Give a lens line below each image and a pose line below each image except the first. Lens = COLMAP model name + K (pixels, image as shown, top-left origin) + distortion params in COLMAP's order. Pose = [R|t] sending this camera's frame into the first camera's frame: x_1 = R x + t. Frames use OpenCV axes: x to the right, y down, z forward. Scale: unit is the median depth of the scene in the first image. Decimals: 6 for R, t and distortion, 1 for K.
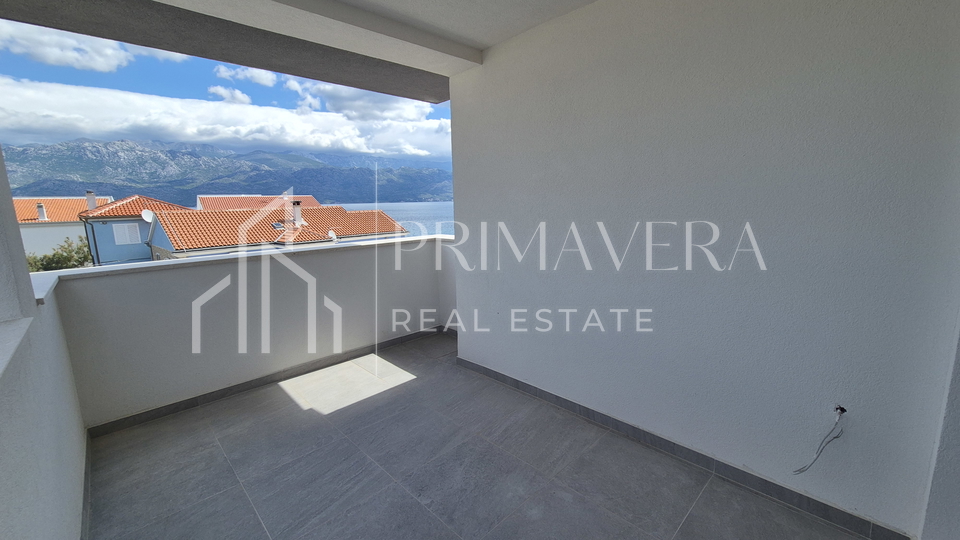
lens RADIAL K [[396.7, 0, 480.0], [0, 396.7, 270.0], [0, 0, 1]] dist [0.002756, 0.000189]
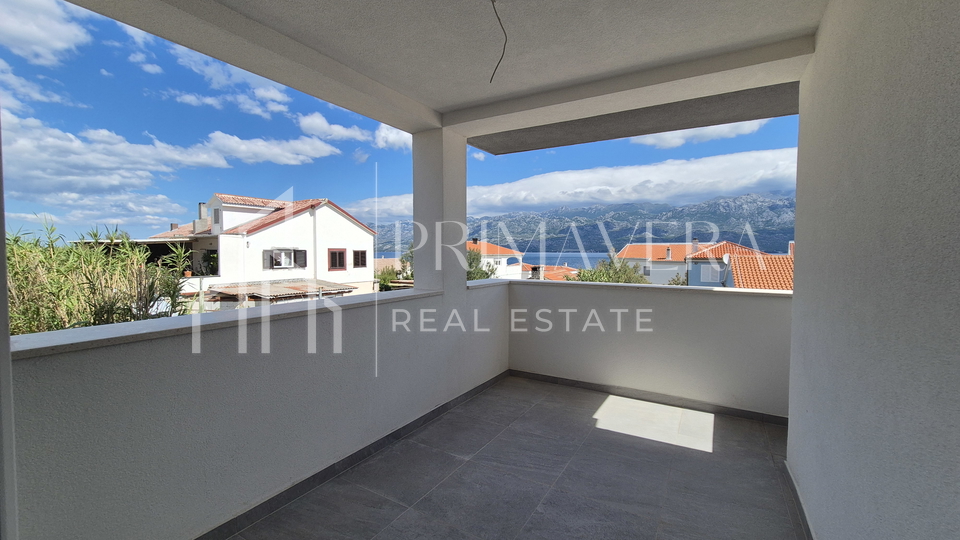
lens RADIAL K [[396.7, 0, 480.0], [0, 396.7, 270.0], [0, 0, 1]] dist [0.002756, 0.000189]
pose [[0.252853, 0.067149, -0.965172, 0.707634], [-0.177516, 0.983873, 0.021945, -0.051709], [0.951080, 0.165785, 0.260696, 0.379923]]
